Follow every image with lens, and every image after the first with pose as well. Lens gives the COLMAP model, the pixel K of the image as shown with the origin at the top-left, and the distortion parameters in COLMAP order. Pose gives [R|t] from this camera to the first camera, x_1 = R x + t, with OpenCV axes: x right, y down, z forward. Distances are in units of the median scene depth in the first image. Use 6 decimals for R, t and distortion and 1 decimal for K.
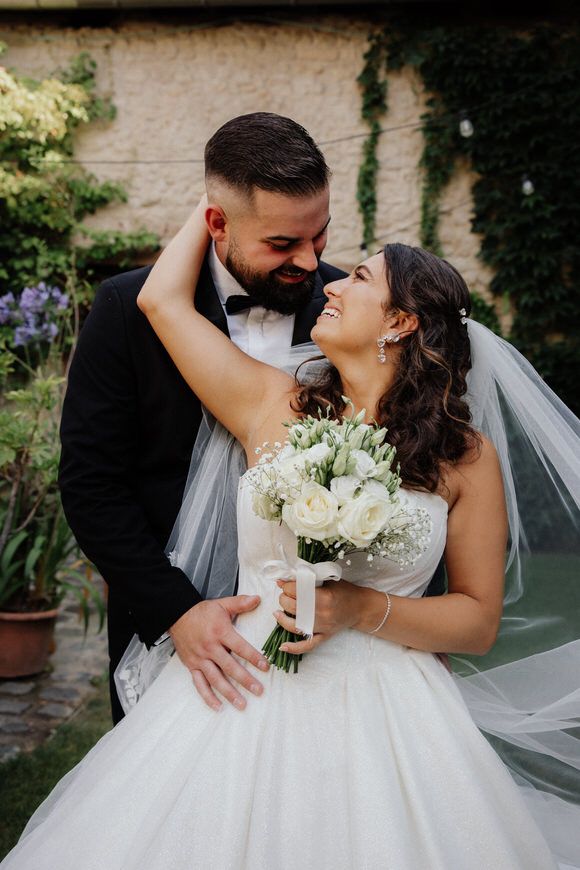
lens RADIAL K [[906.1, 0, 290.0], [0, 906.1, 435.0], [0, 0, 1]] dist [-0.008654, 0.018496]
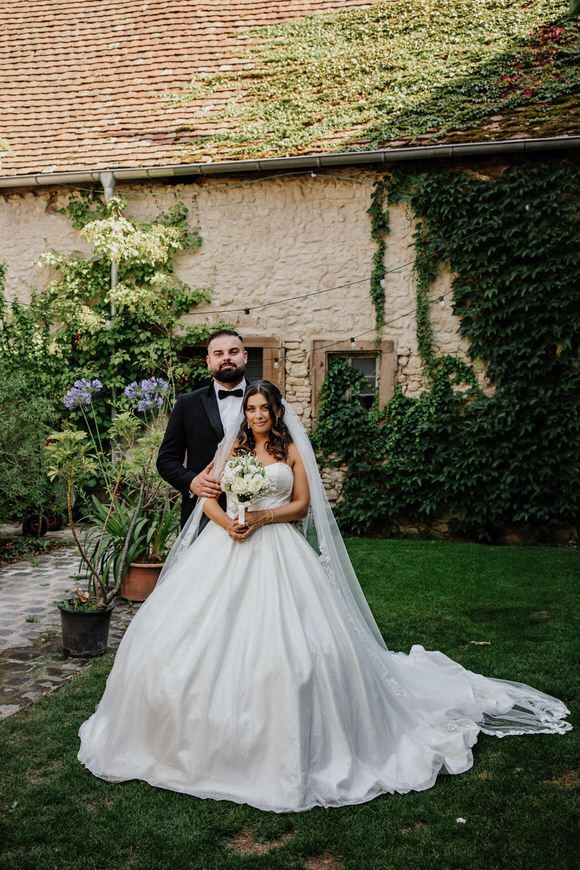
lens RADIAL K [[919.1, 0, 290.0], [0, 919.1, 435.0], [0, 0, 1]] dist [-0.001014, -0.001011]
pose [[0.992318, -0.028015, -0.120501, 0.116542], [0.022720, 0.998724, -0.045097, 0.018971], [0.121610, 0.042012, 0.991688, -0.425179]]
